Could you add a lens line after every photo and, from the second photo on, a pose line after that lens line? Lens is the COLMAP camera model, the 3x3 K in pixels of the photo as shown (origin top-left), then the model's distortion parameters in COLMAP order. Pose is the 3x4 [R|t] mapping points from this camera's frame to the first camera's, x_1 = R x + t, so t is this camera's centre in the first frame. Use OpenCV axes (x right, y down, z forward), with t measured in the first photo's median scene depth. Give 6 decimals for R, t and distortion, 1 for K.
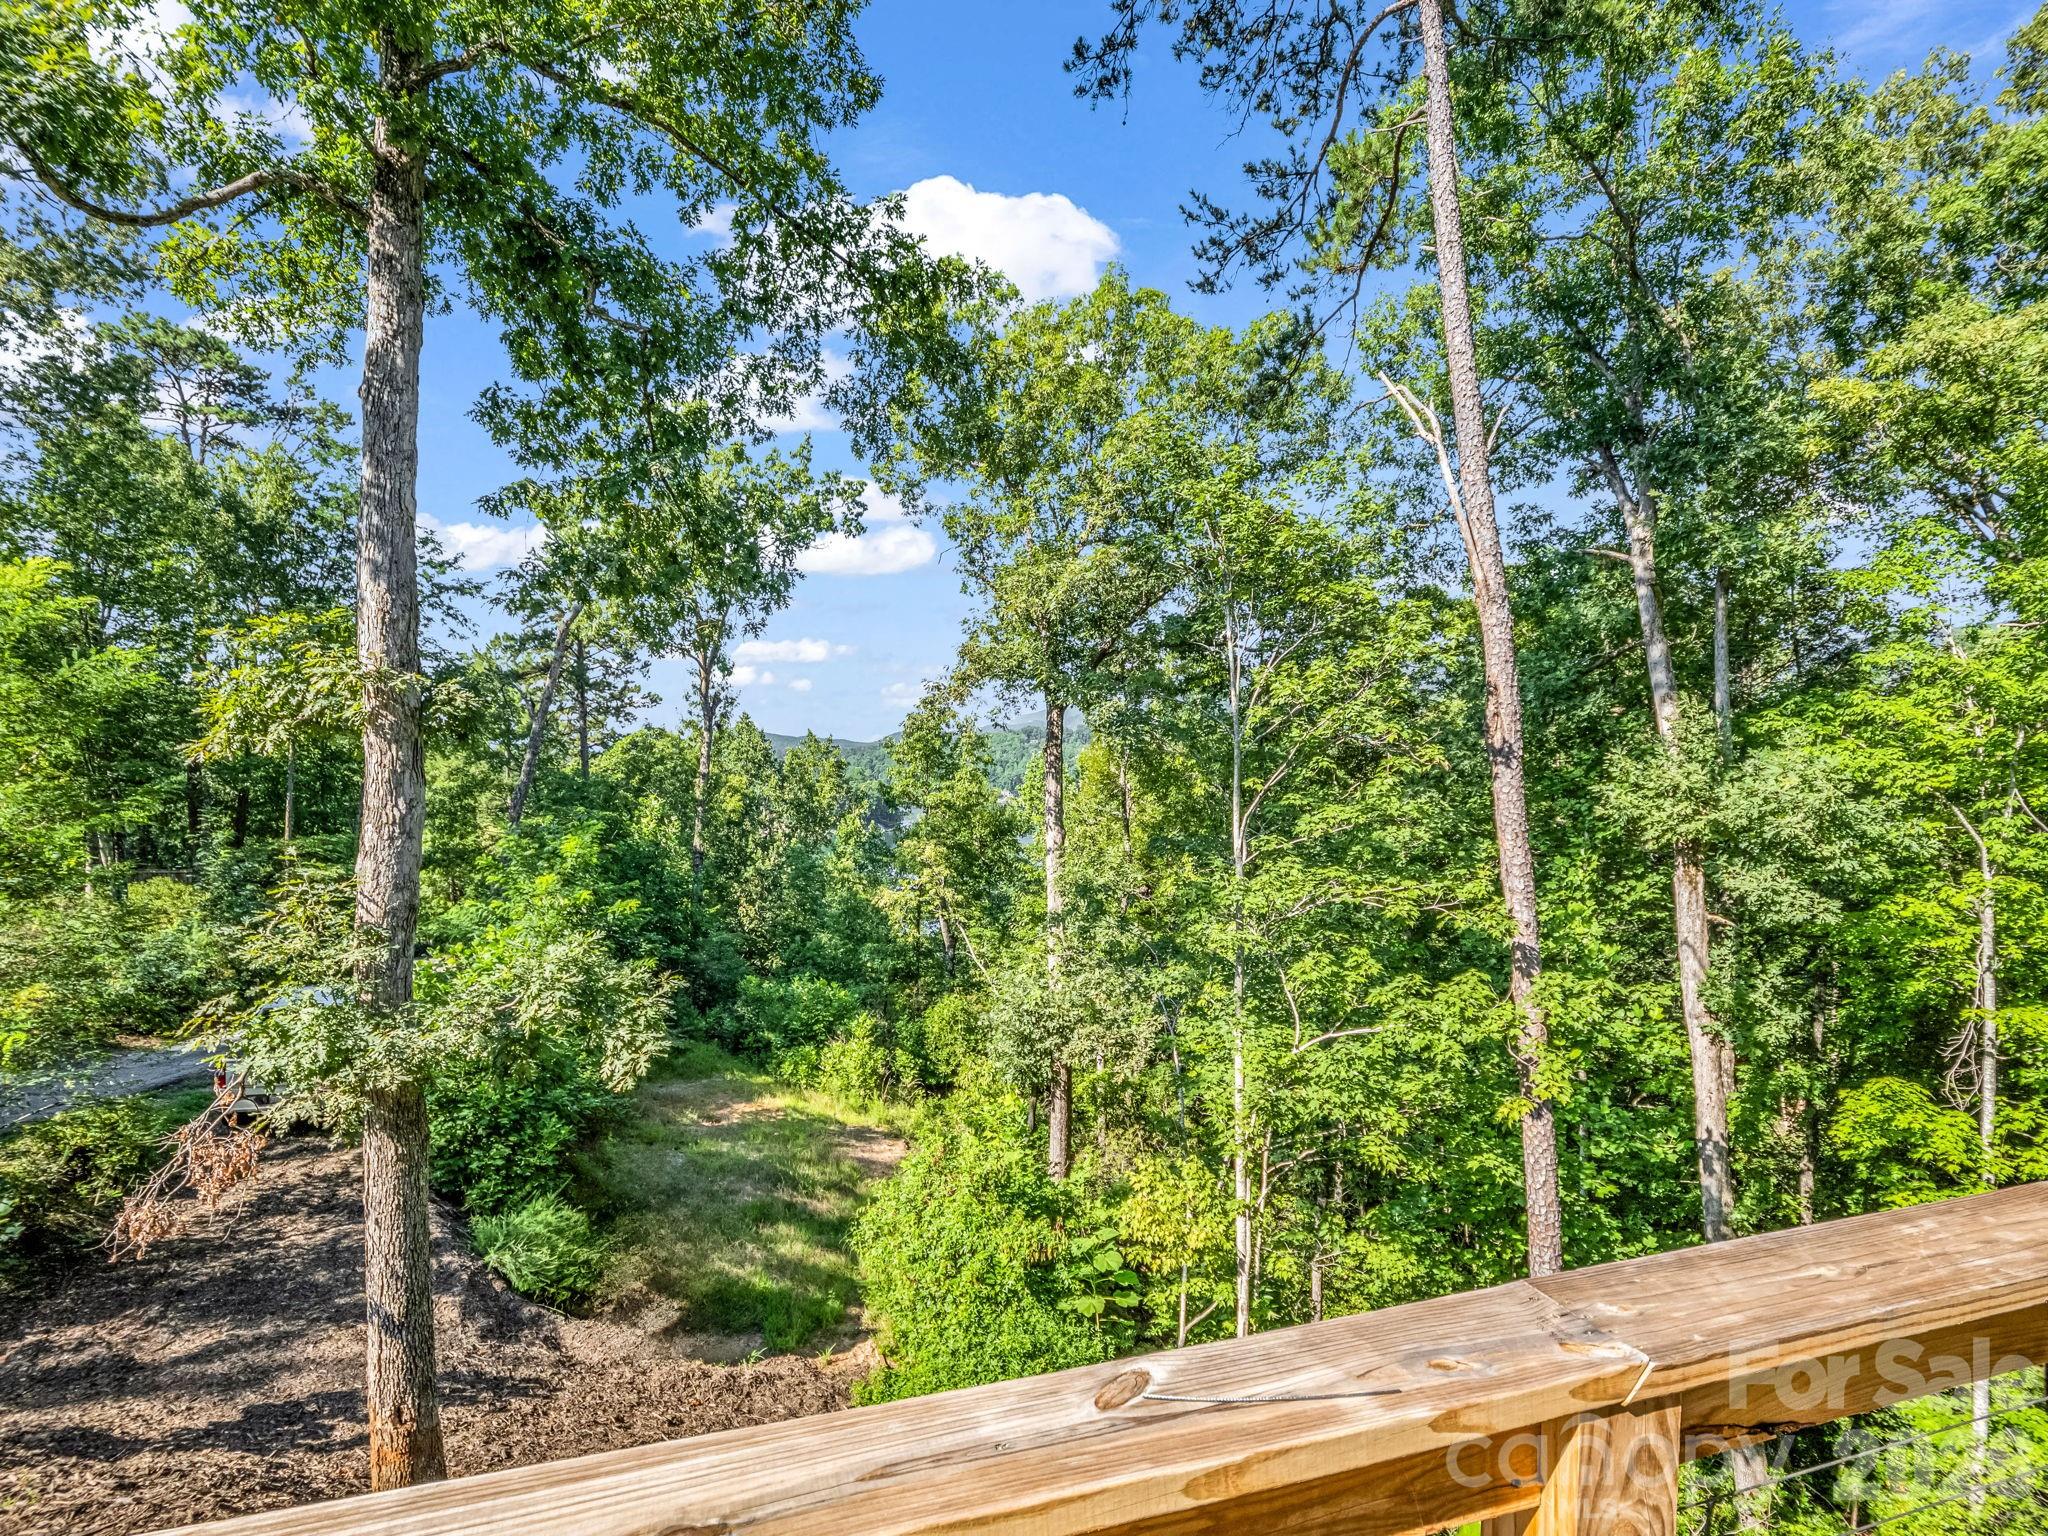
lens RADIAL K [[1017.3, 0, 1029.7], [0, 1017.3, 800.1], [0, 0, 1]] dist [-0.017867, 0.001139]
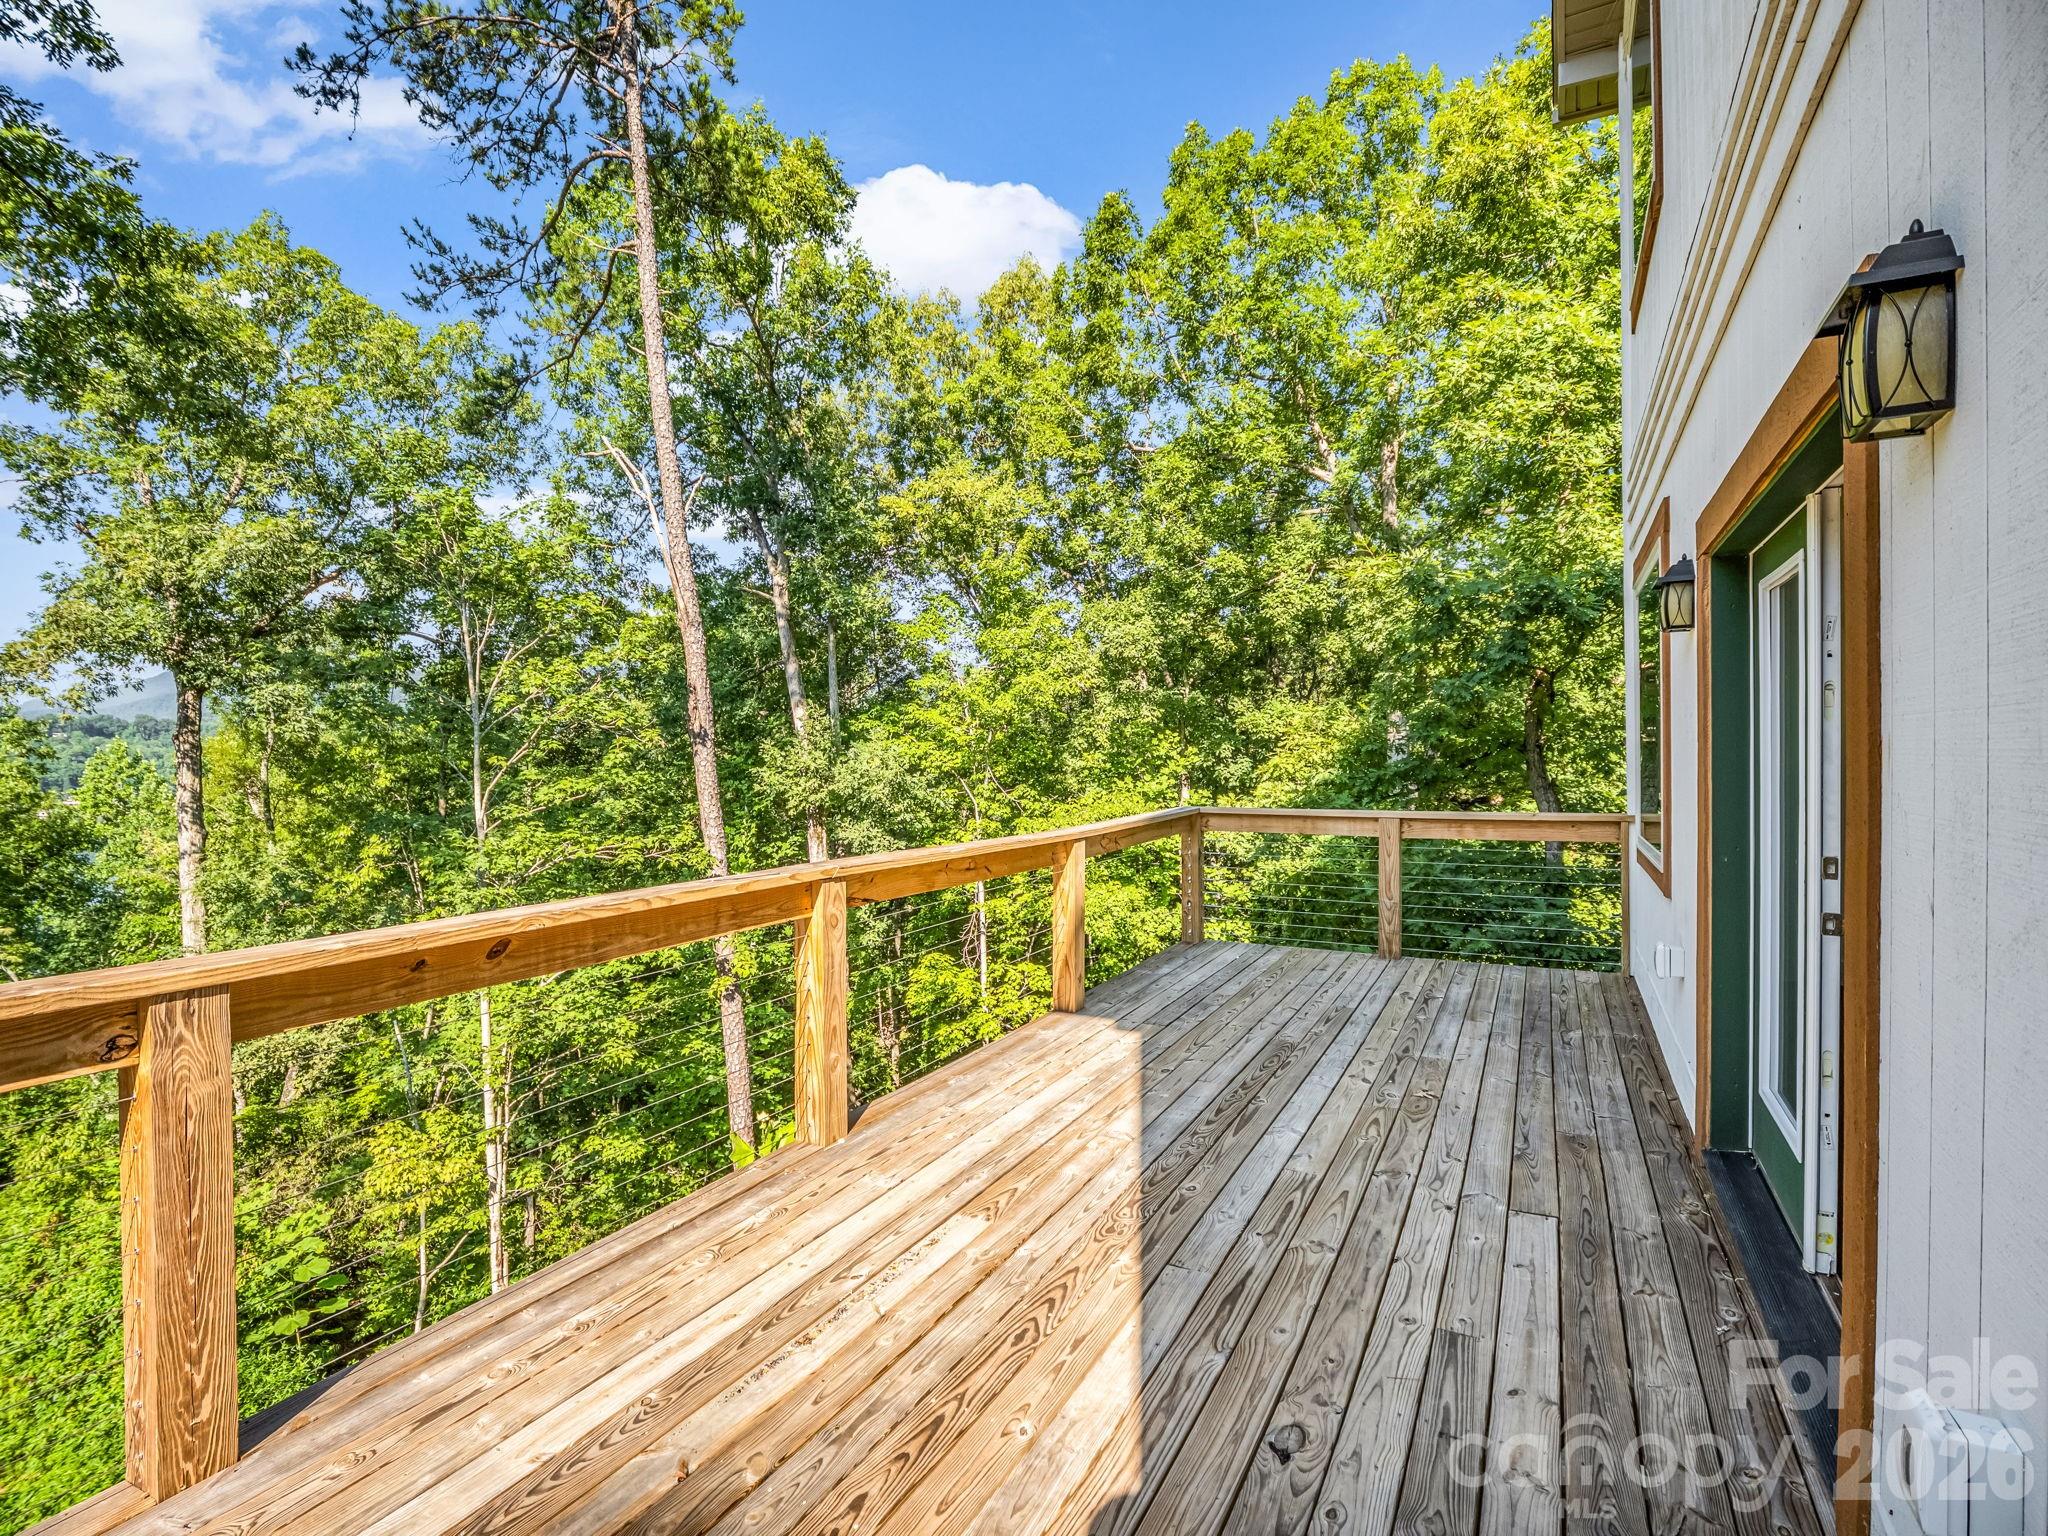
lens RADIAL K [[1017.3, 0, 1029.7], [0, 1017.3, 800.1], [0, 0, 1]] dist [-0.017867, 0.001139]
pose [[0.700697, -0.024298, 0.713045, -0.136490], [0.027637, 0.999594, 0.006904, 0.028909], [-0.712924, 0.014869, 0.701084, -0.186428]]
